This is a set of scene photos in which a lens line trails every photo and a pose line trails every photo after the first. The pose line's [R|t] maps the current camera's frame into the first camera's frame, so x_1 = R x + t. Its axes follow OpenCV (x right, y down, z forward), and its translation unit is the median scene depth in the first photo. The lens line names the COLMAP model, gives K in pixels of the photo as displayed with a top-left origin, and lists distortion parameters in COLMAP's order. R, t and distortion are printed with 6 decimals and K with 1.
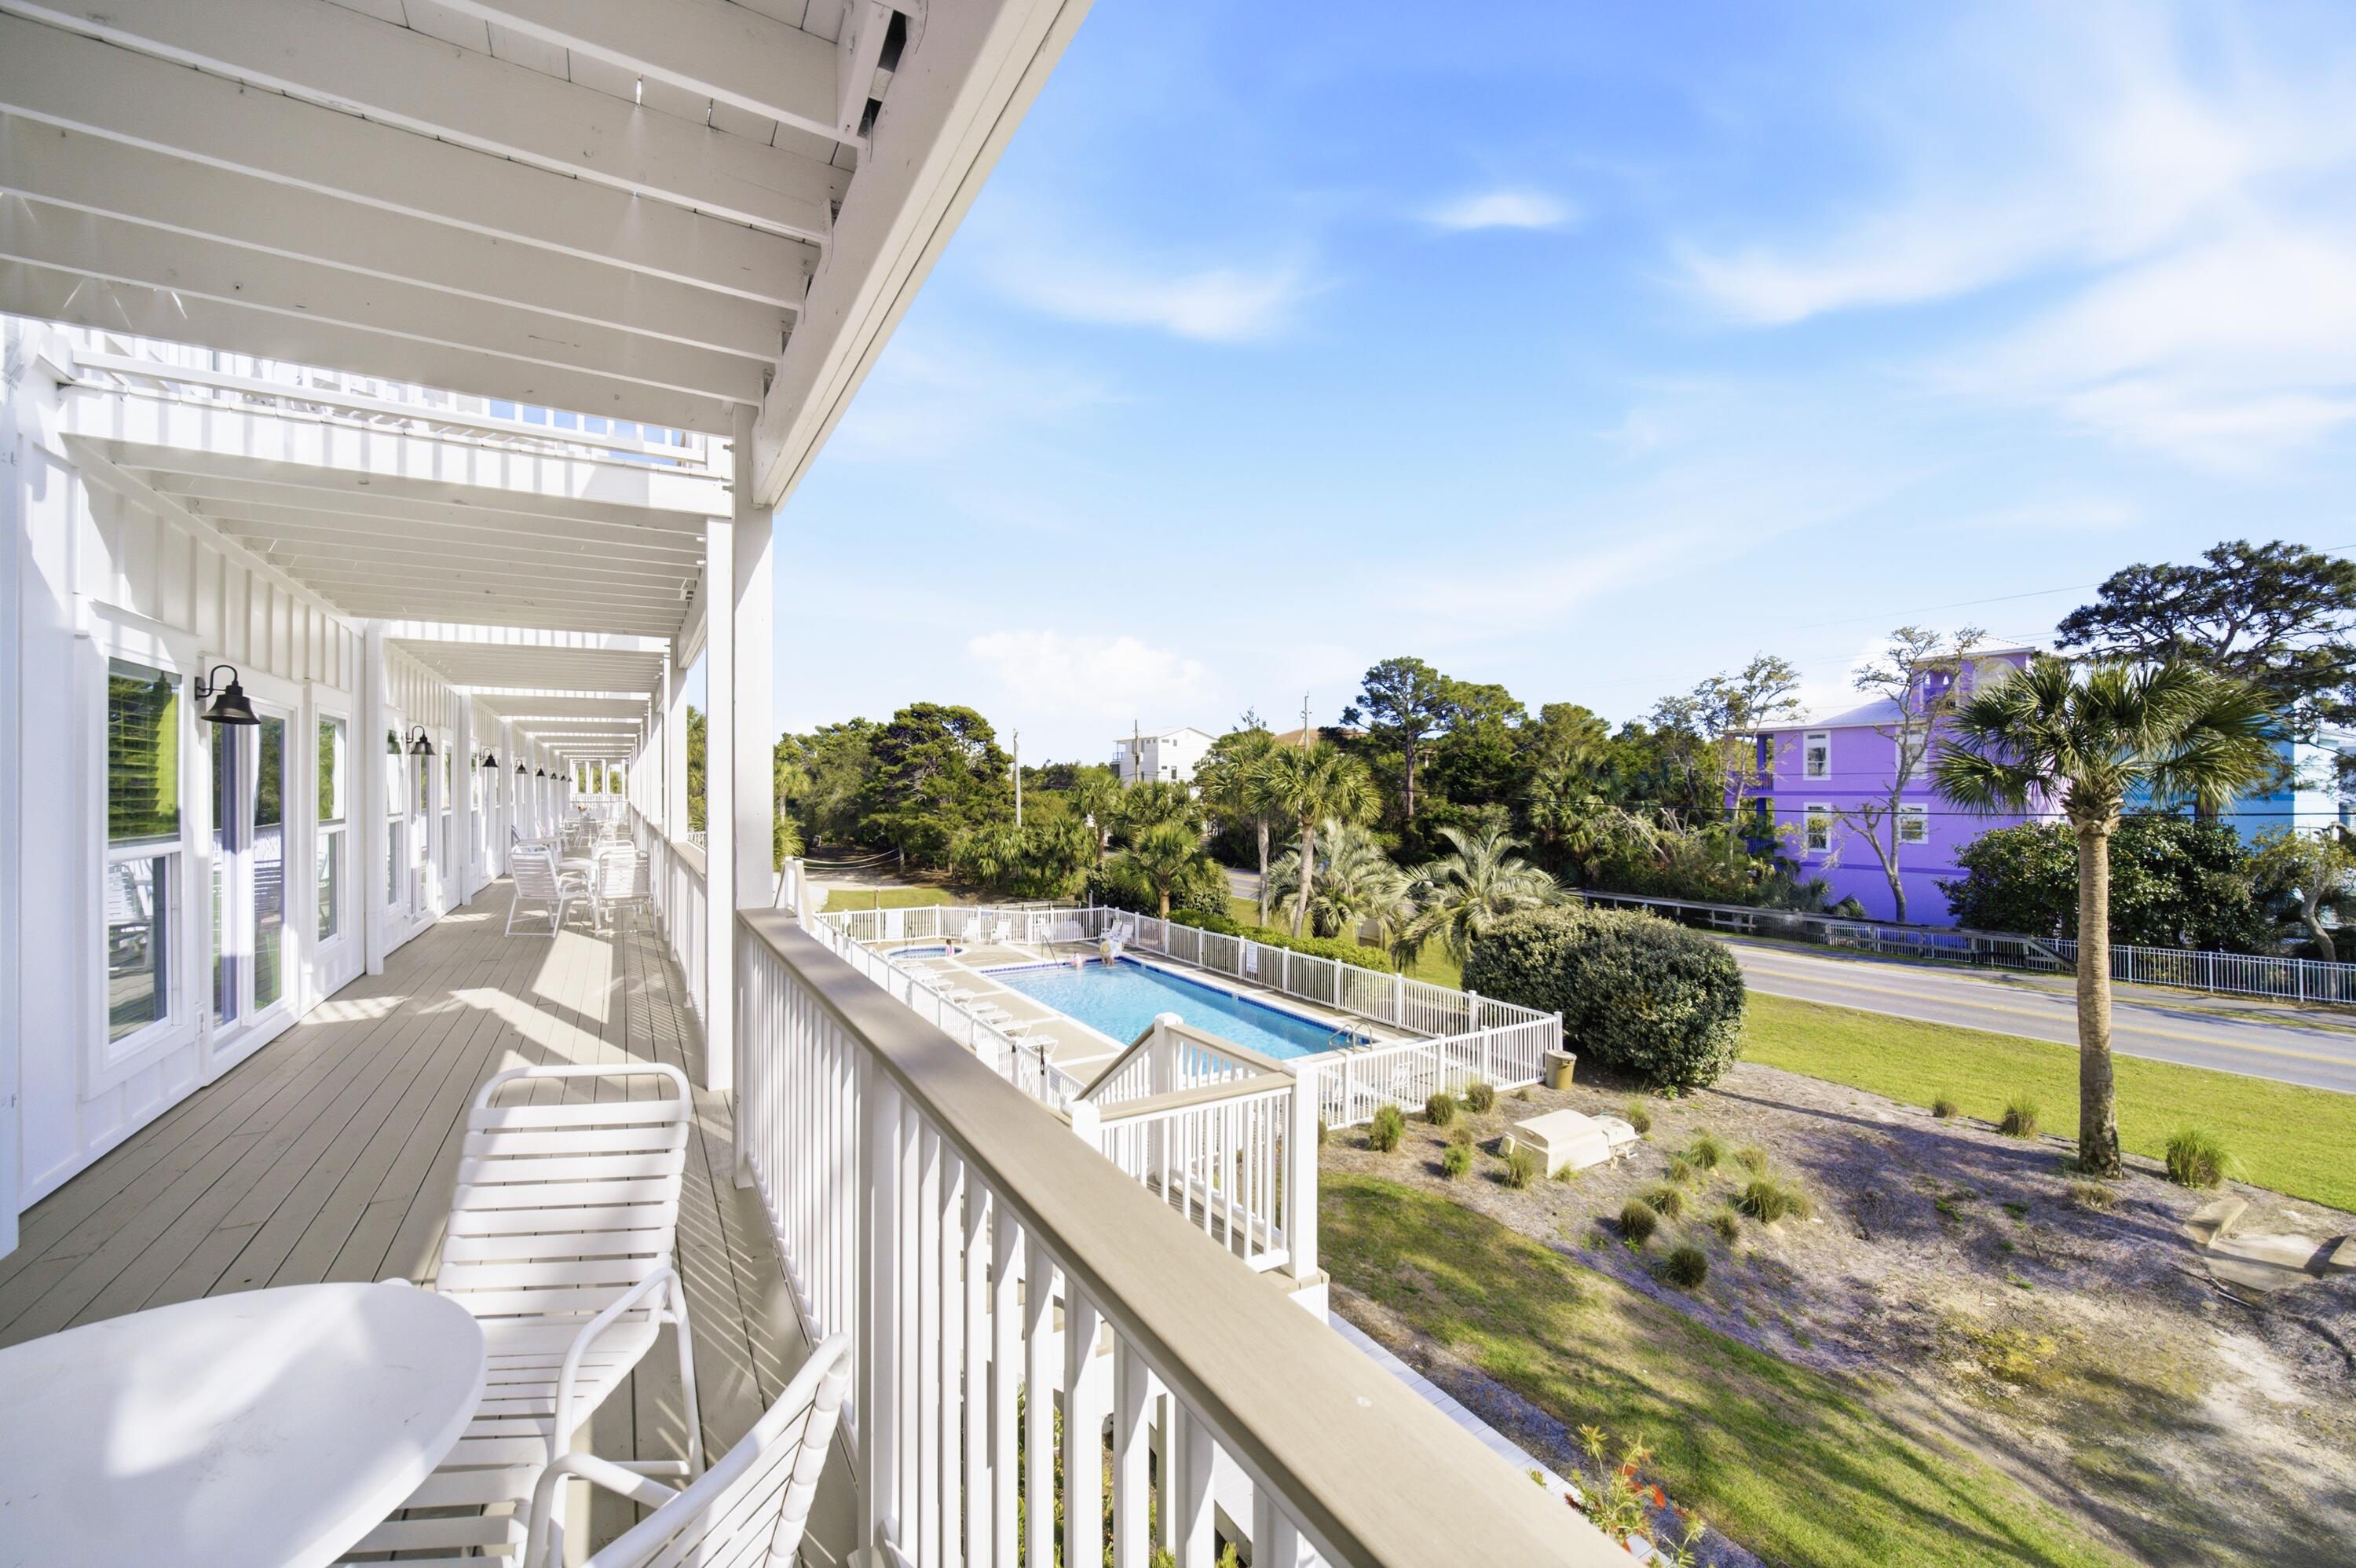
lens RADIAL K [[959.2, 0, 1170.3], [0, 959.2, 793.6], [0, 0, 1]] dist [-0.003717, 0.000384]
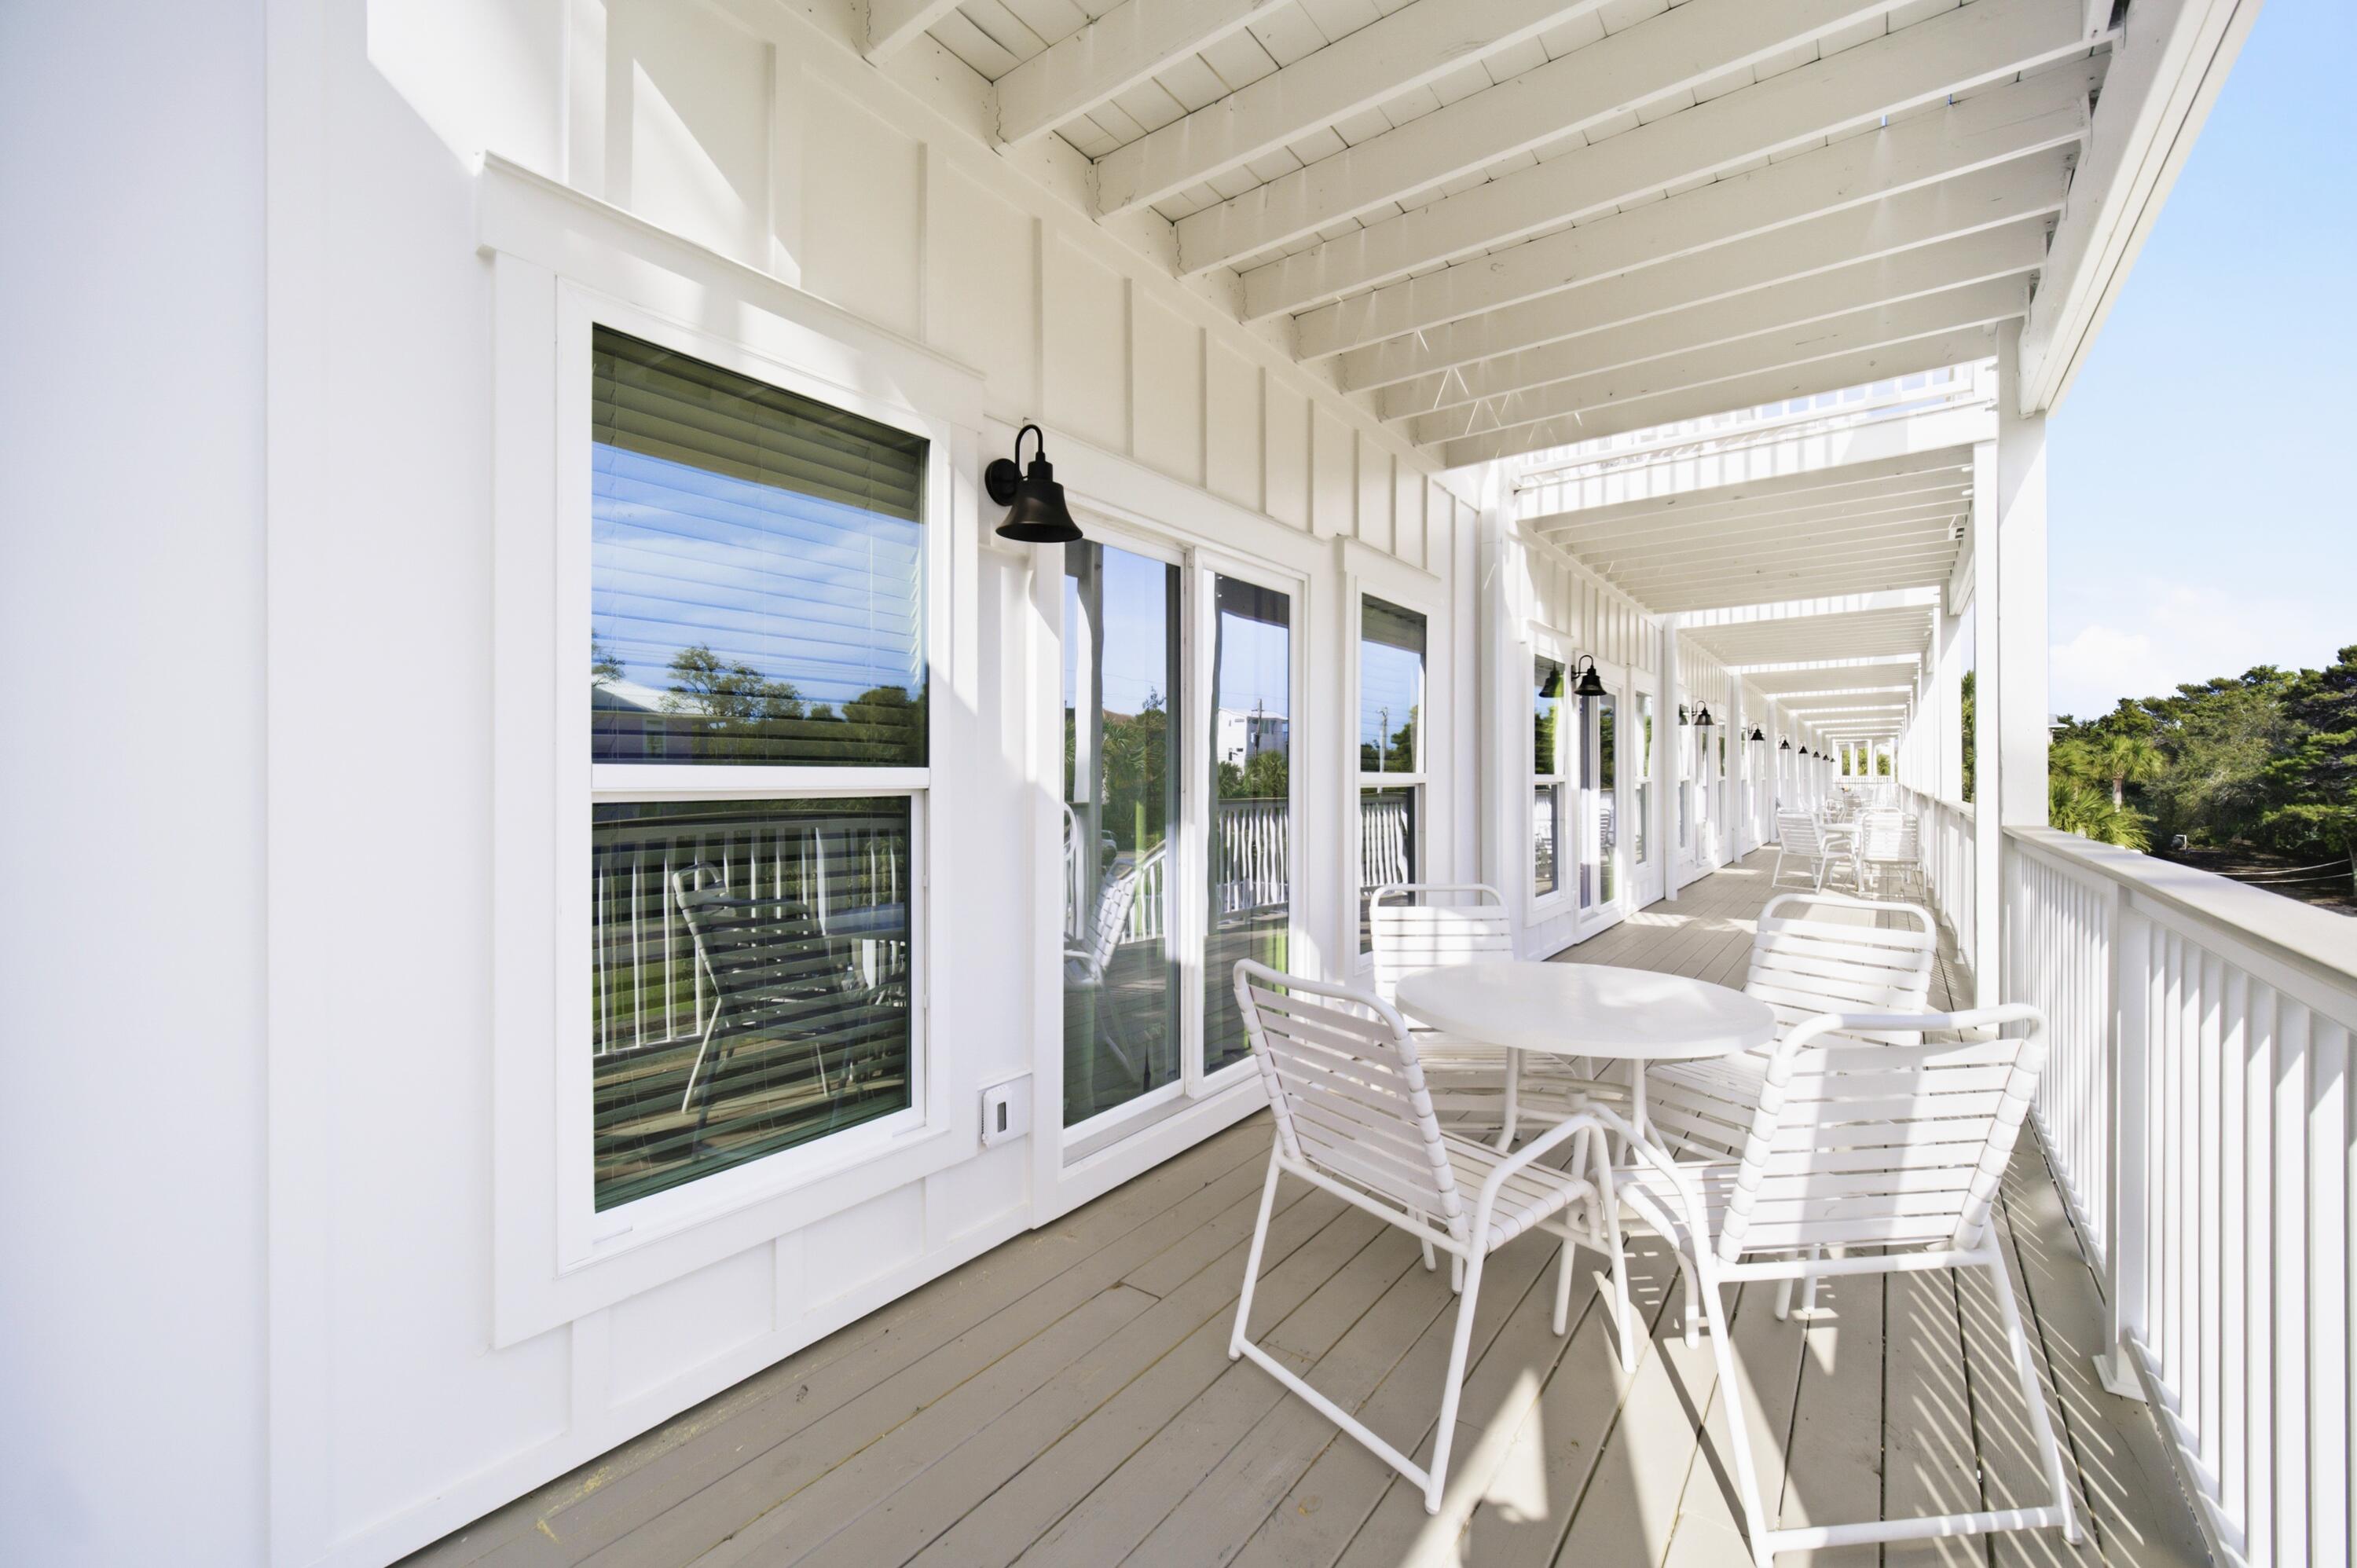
lens RADIAL K [[959.6, 0, 1170.8], [0, 959.6, 793.6], [0, 0, 1]] dist [-0.003717, 0.000384]
pose [[0.395238, 0.004953, -0.918566, 0.066477], [0.009293, 0.999913, 0.009390, 0.037422], [0.918532, -0.012248, 0.395157, -0.104901]]
